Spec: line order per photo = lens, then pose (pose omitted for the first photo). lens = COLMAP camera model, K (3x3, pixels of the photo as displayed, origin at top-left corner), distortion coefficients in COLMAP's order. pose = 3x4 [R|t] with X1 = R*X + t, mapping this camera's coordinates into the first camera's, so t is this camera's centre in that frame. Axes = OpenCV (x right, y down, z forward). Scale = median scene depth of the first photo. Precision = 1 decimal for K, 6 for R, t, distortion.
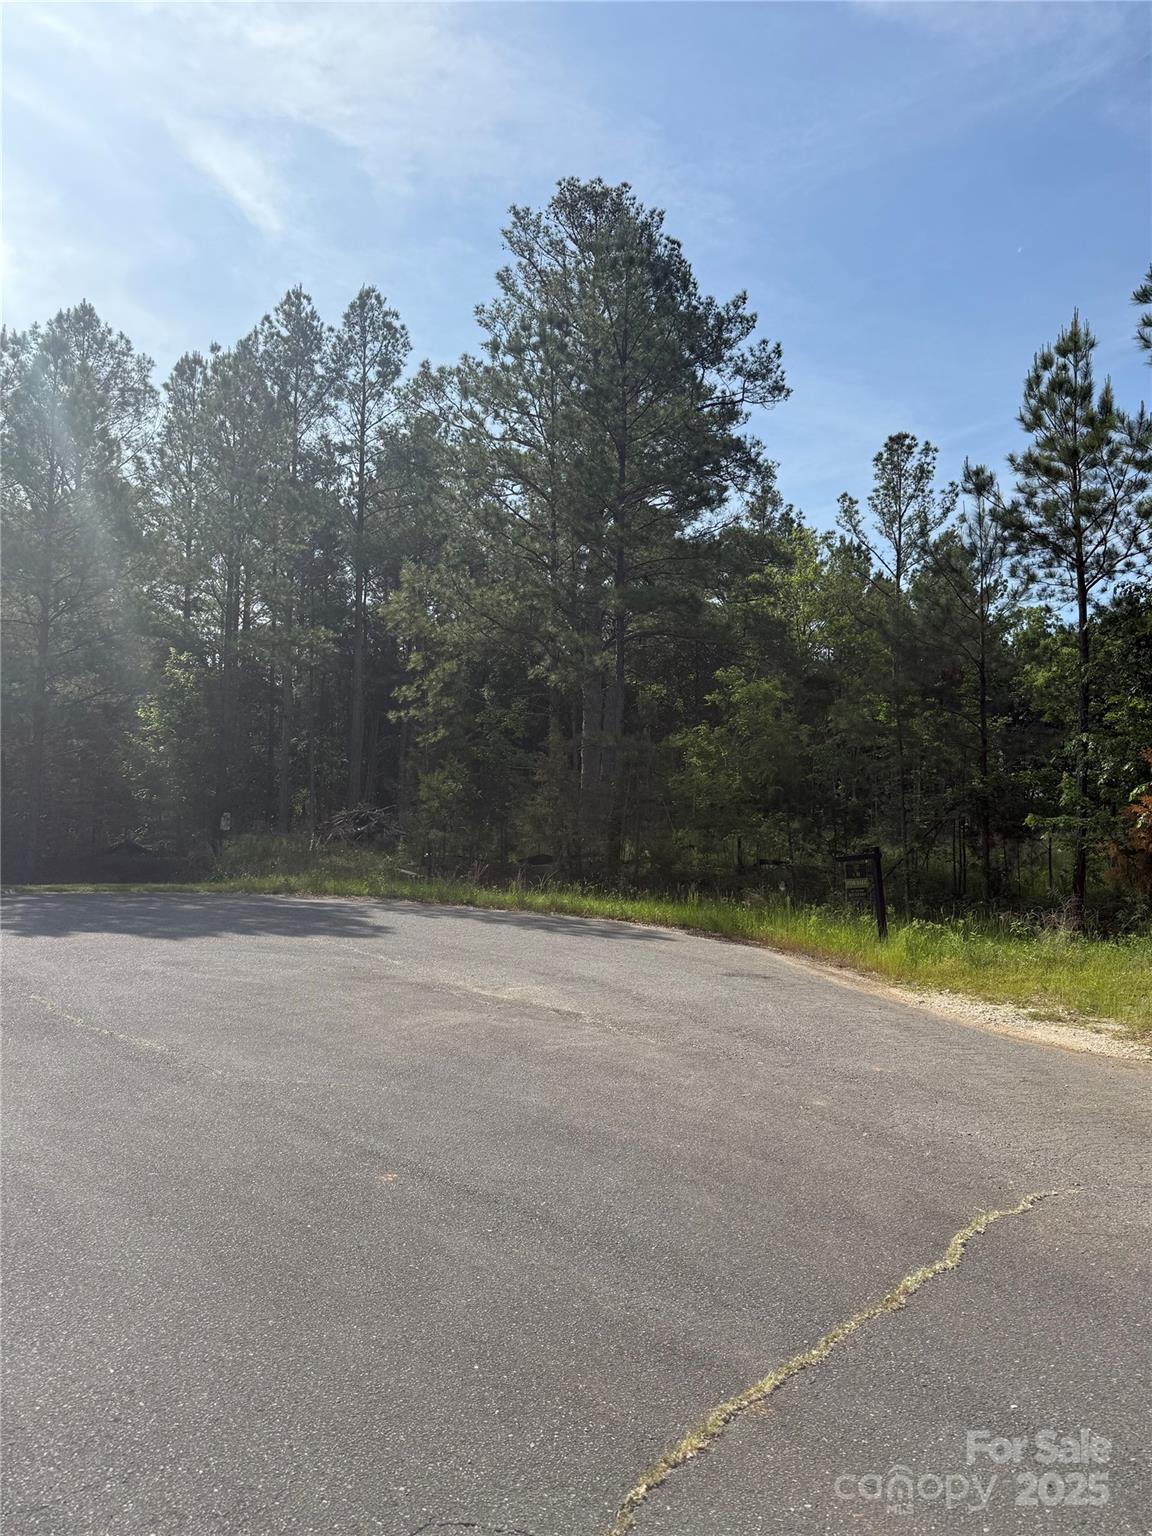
lens RADIAL K [[1054.5, 0, 572.4], [0, 1054.5, 773.8], [0, 0, 1]] dist [0.121003, -0.234141]
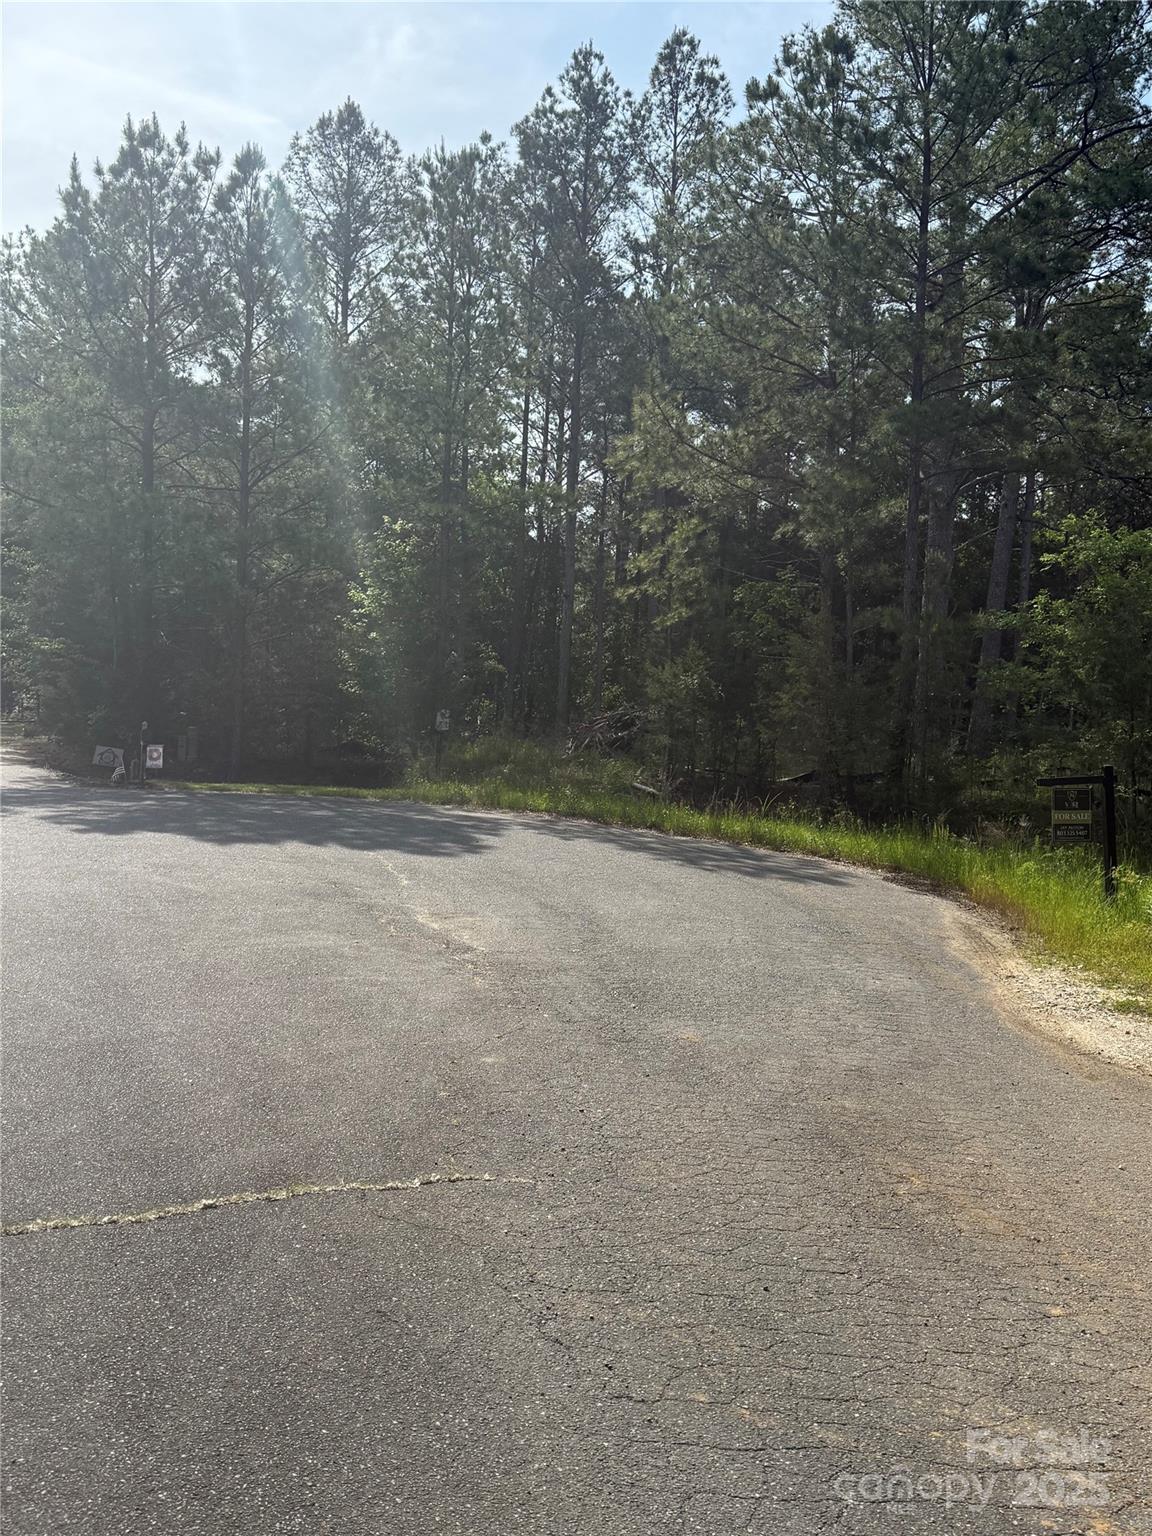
lens RADIAL K [[1360.8, 0, 576.0], [0, 1360.8, 768.0], [0, 0, 1]] dist [0.150095, -0.309805]
pose [[0.936653, 0.031515, -0.348839, 0.131355], [-0.006741, 0.997381, 0.072006, 0.003110], [0.350195, -0.065093, 0.934412, 0.013739]]
